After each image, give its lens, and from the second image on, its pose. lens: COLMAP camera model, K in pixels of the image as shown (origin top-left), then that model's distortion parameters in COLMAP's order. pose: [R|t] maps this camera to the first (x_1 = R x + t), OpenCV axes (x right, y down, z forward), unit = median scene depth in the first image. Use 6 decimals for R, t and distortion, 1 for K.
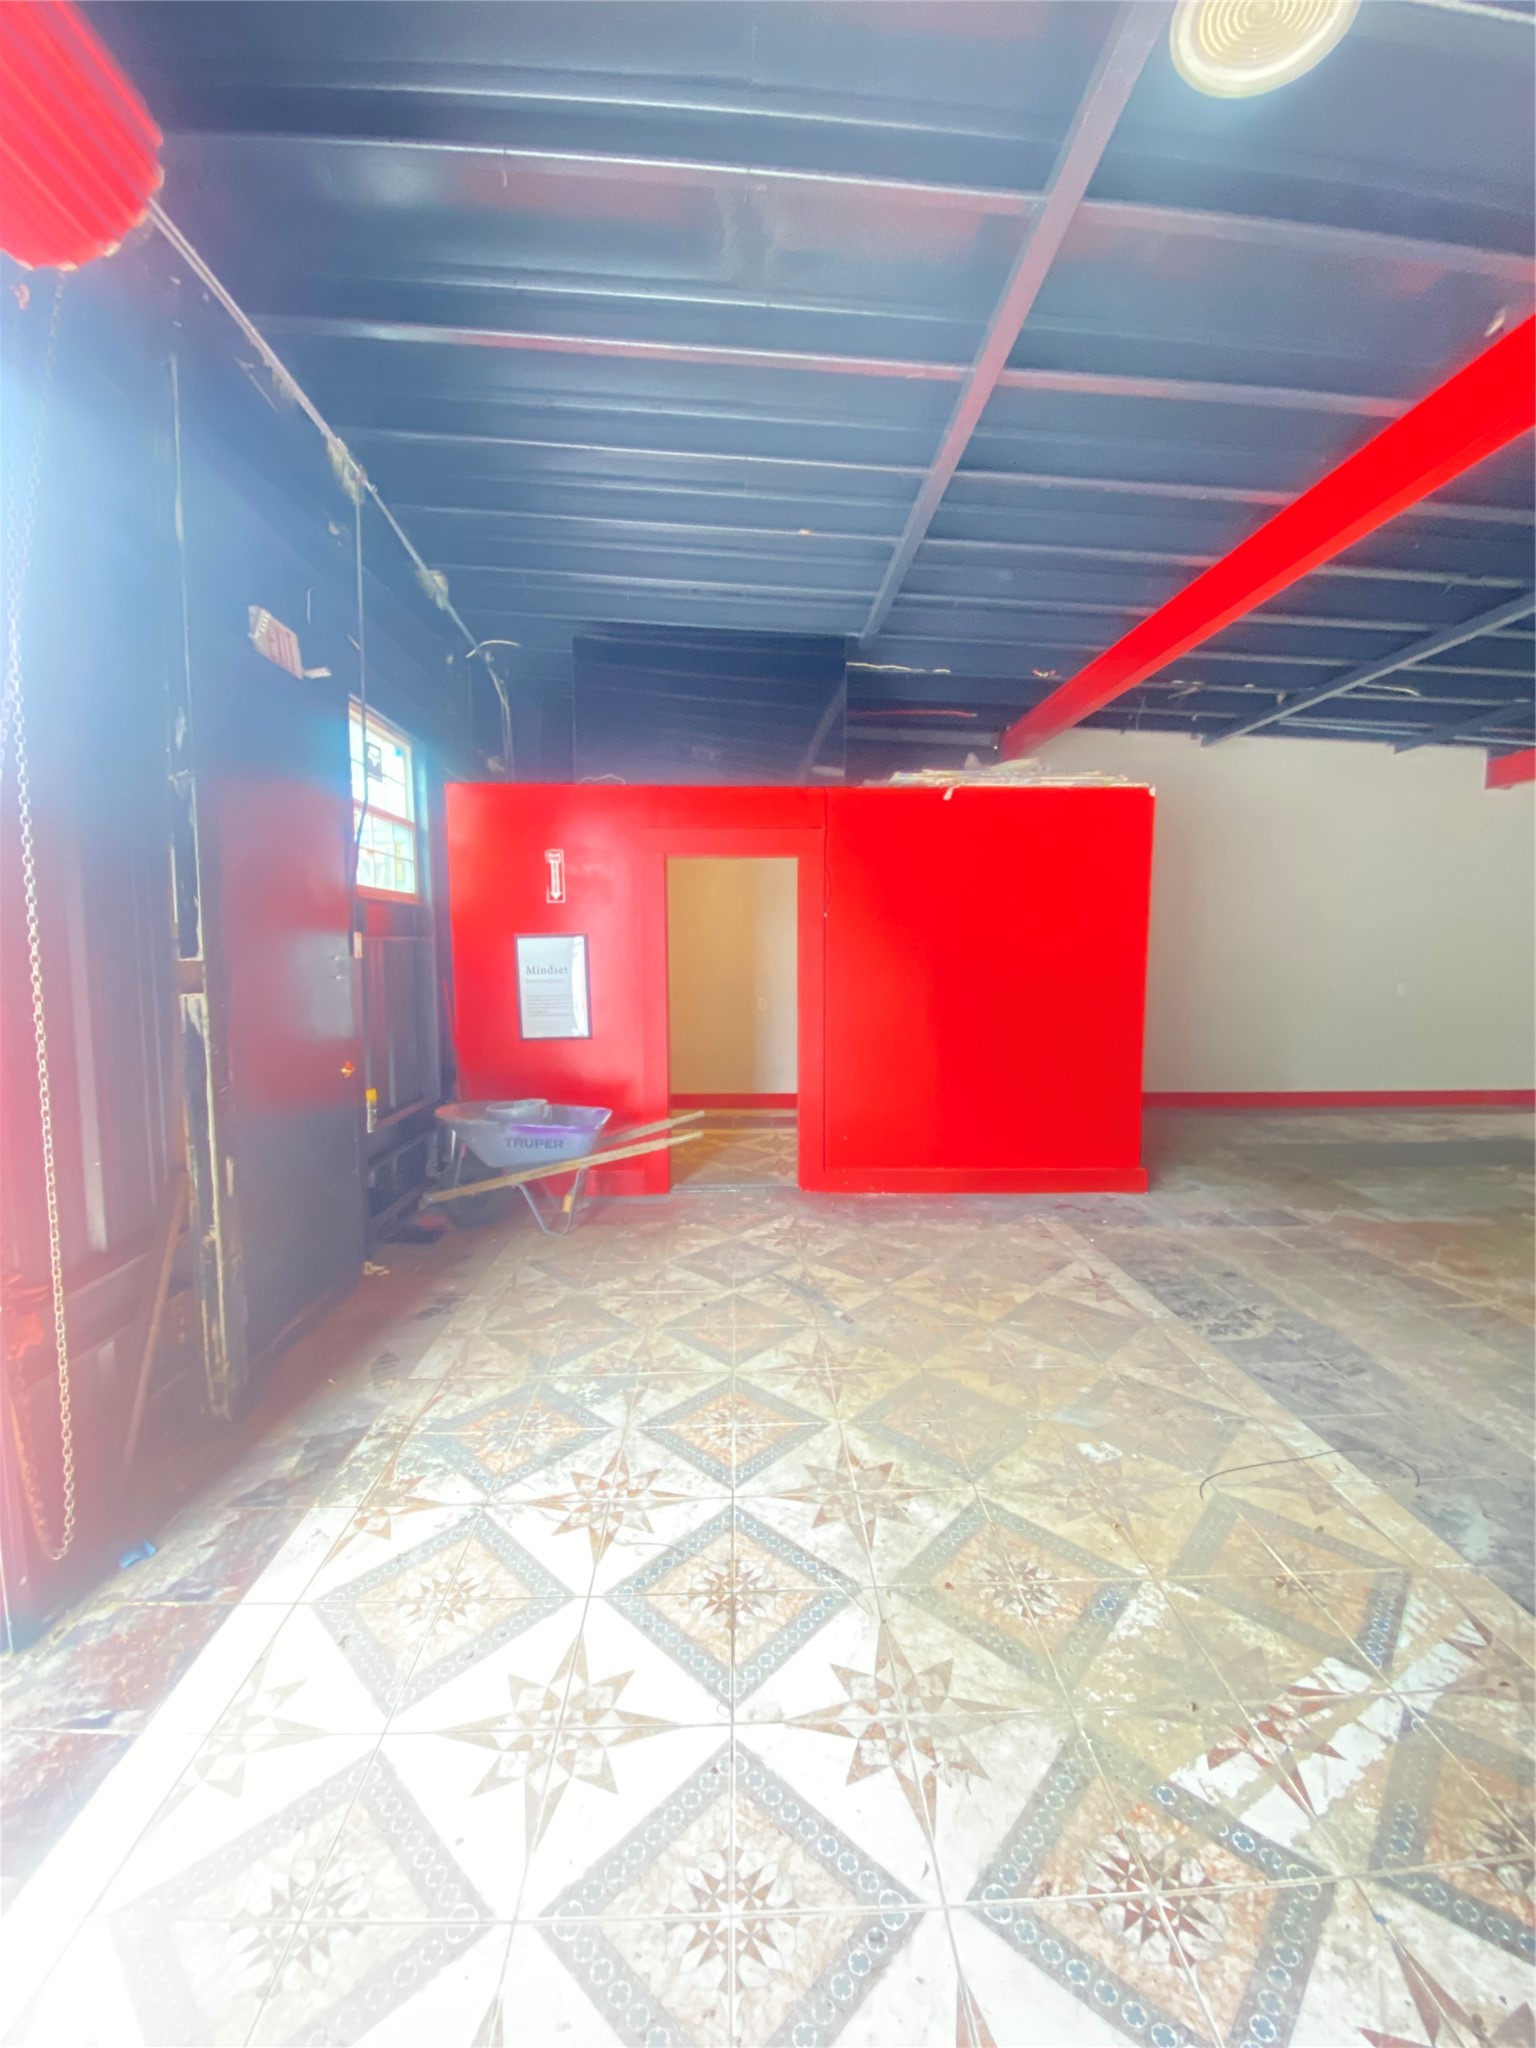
lens RADIAL K [[831.3, 0, 767.5], [0, 831.3, 1018.8], [0, 0, 1]] dist [0.021510, -0.019713]
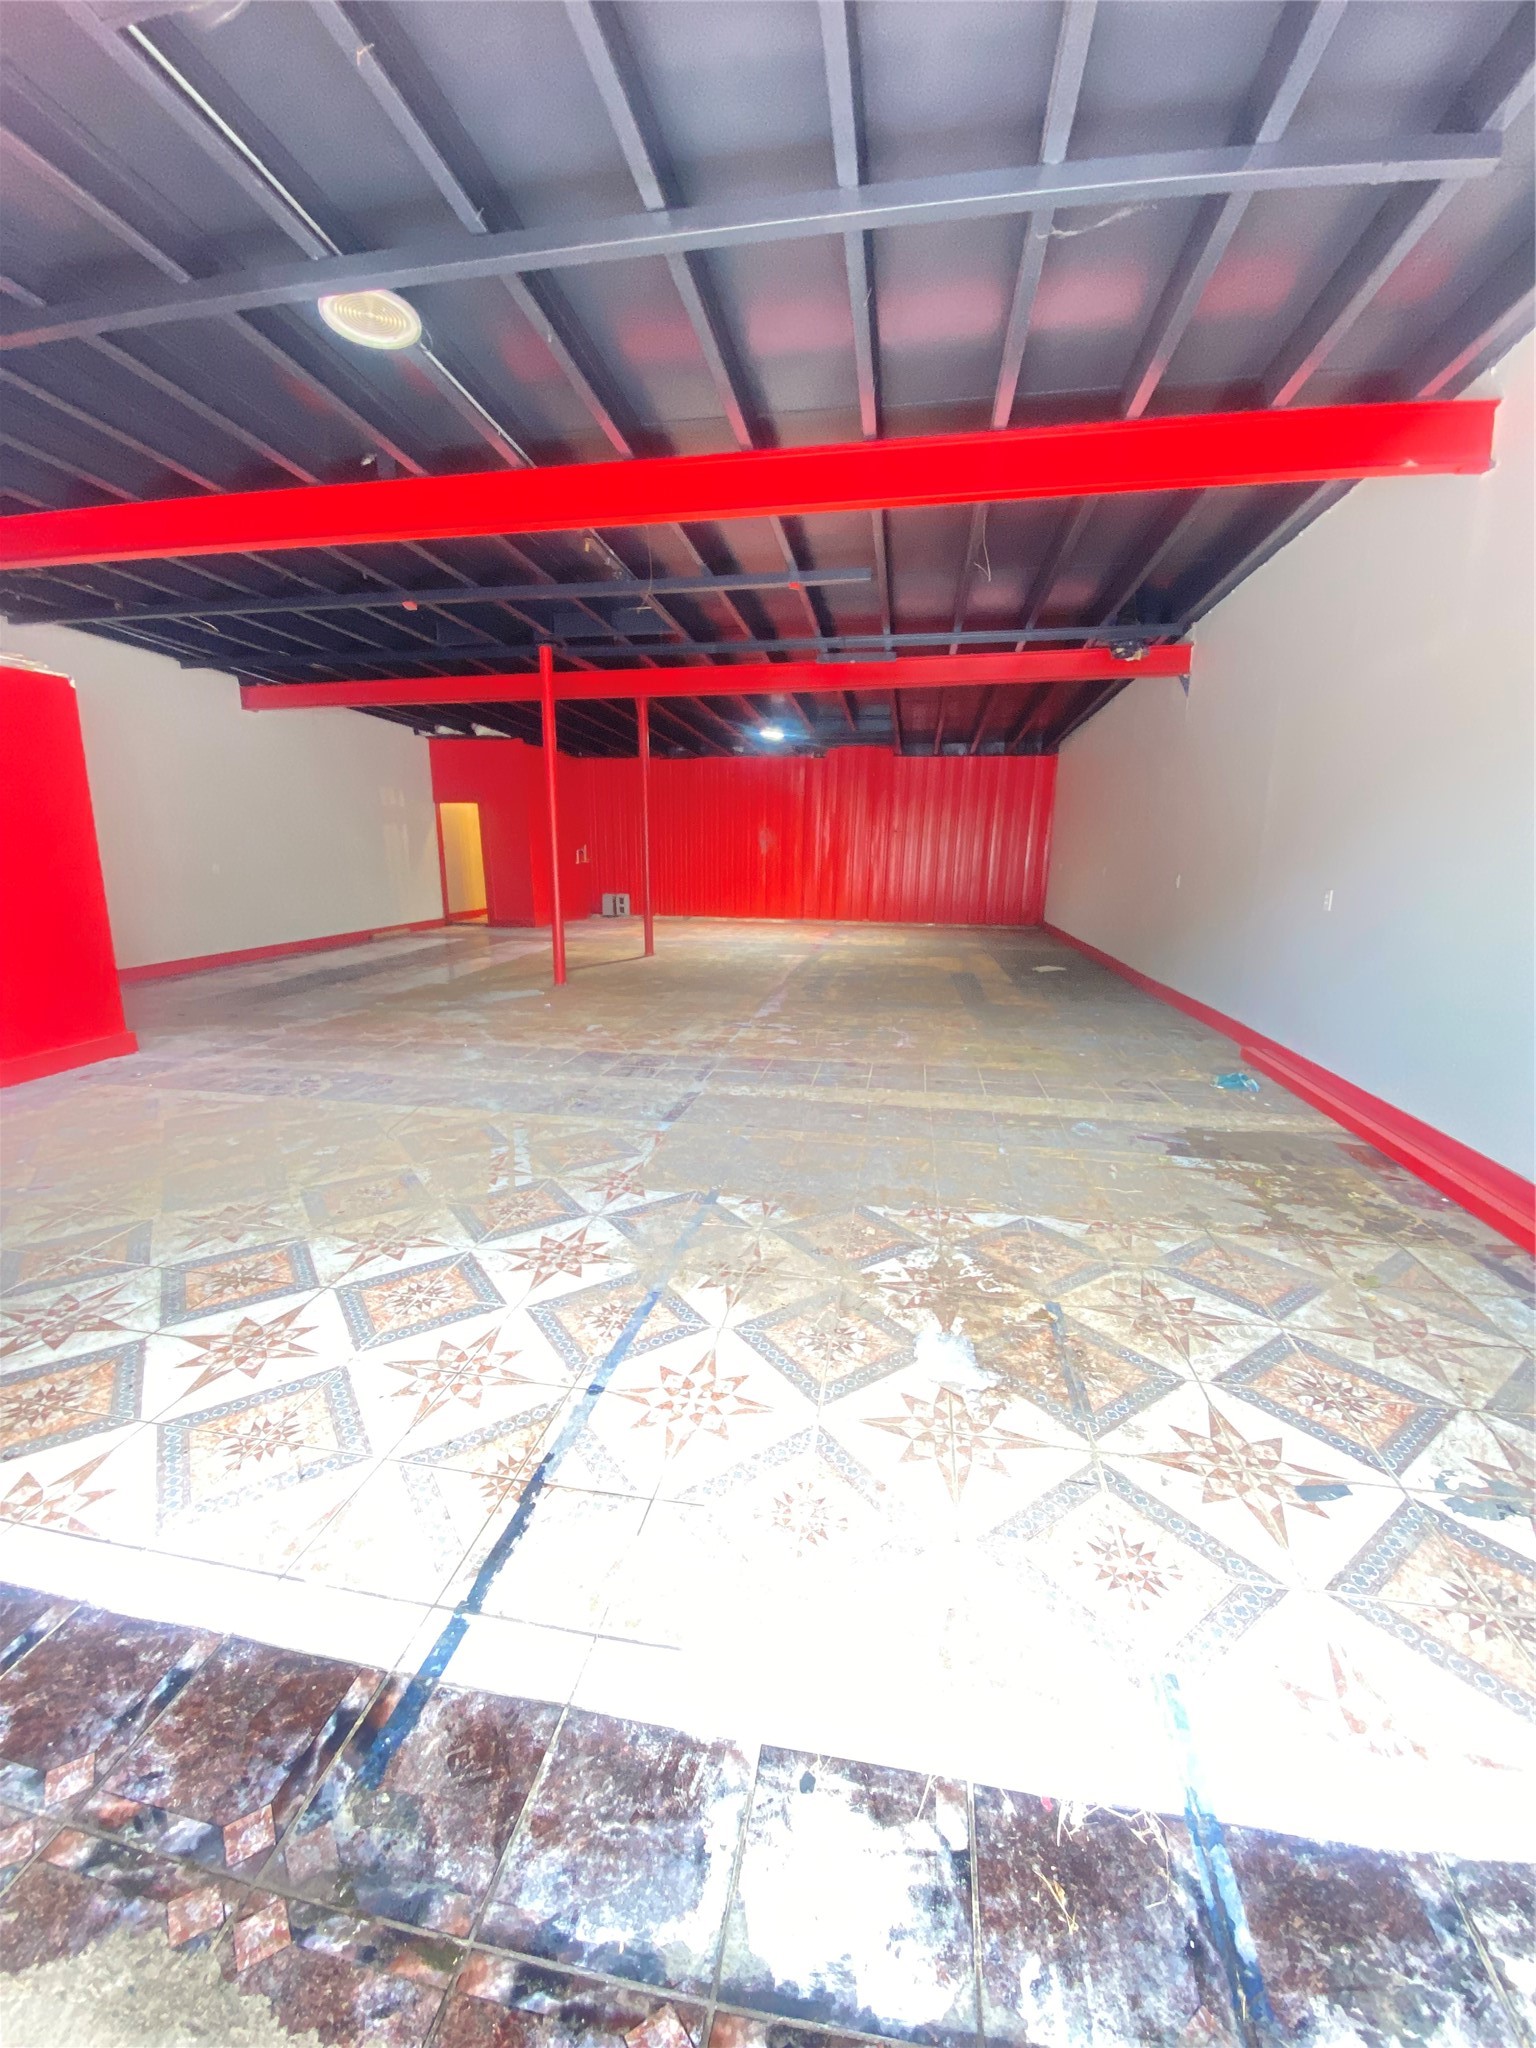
lens RADIAL K [[813.2, 0, 768.0], [0, 813.2, 1024.0], [0, 0, 1]] dist [0.033113, -0.034795]
pose [[0.210092, -0.209358, 0.955003, -0.854810], [0.077590, 0.977293, 0.197175, 0.038340], [-0.974598, 0.032673, 0.221566, -0.167979]]
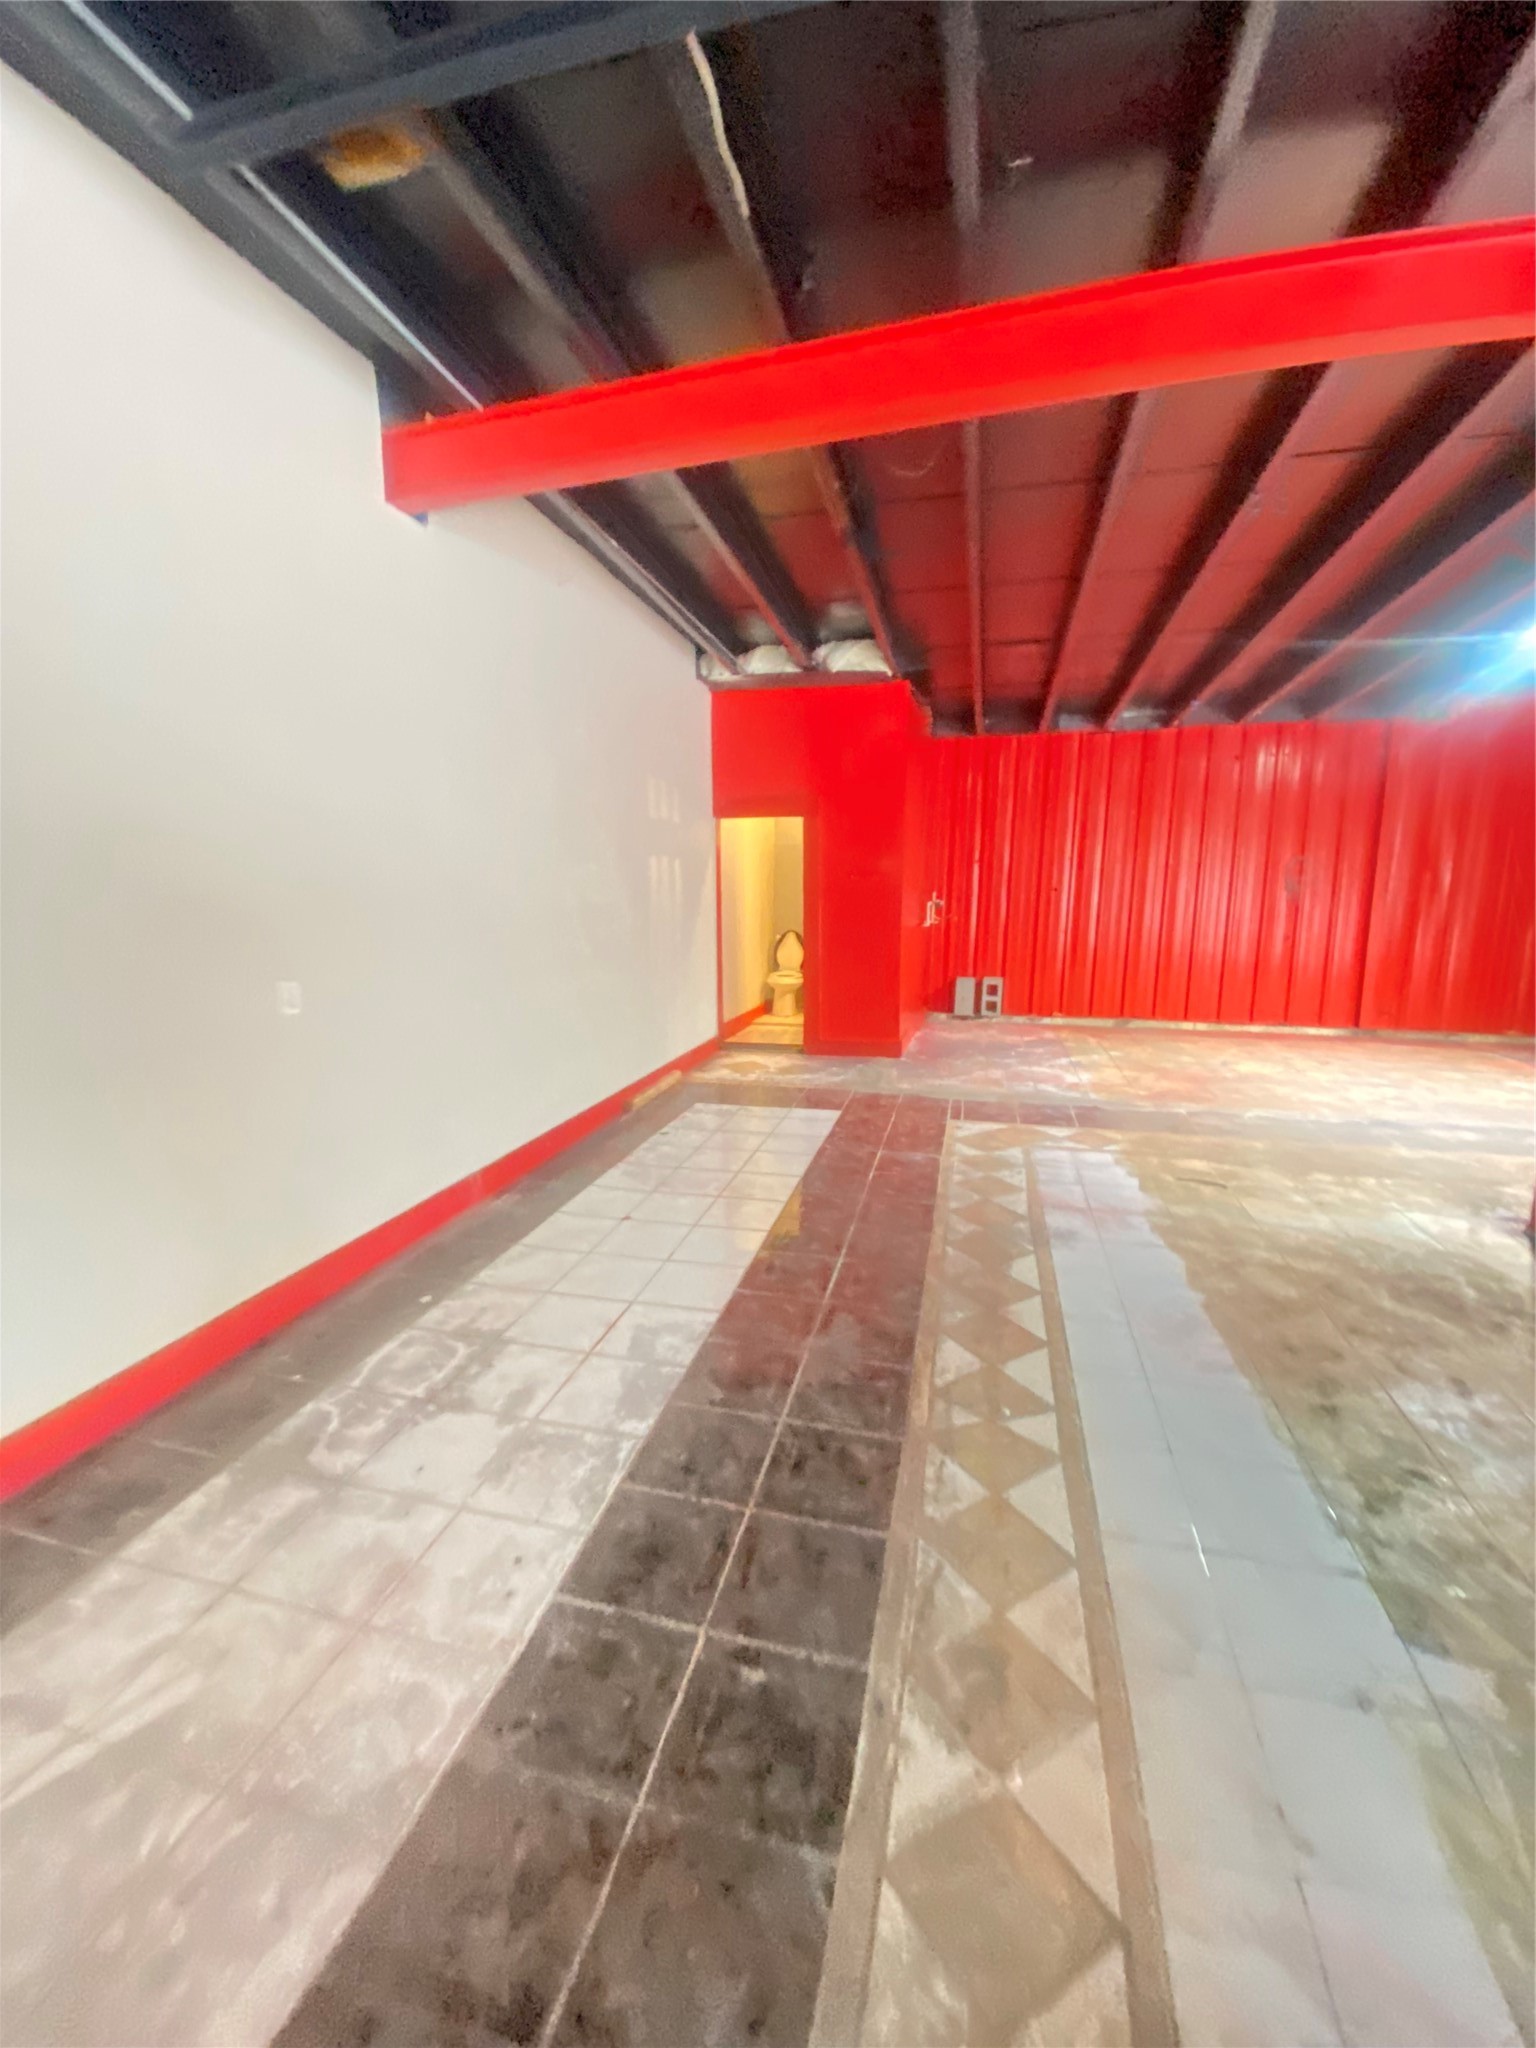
lens RADIAL K [[813.2, 0, 768.0], [0, 813.2, 1024.0], [0, 0, 1]] dist [0.033113, -0.034795]
pose [[0.294287, -0.164585, 0.941439, 1.530378], [0.089855, 0.985461, 0.144193, -0.185980], [-0.951484, 0.042159, 0.304797, 2.153385]]
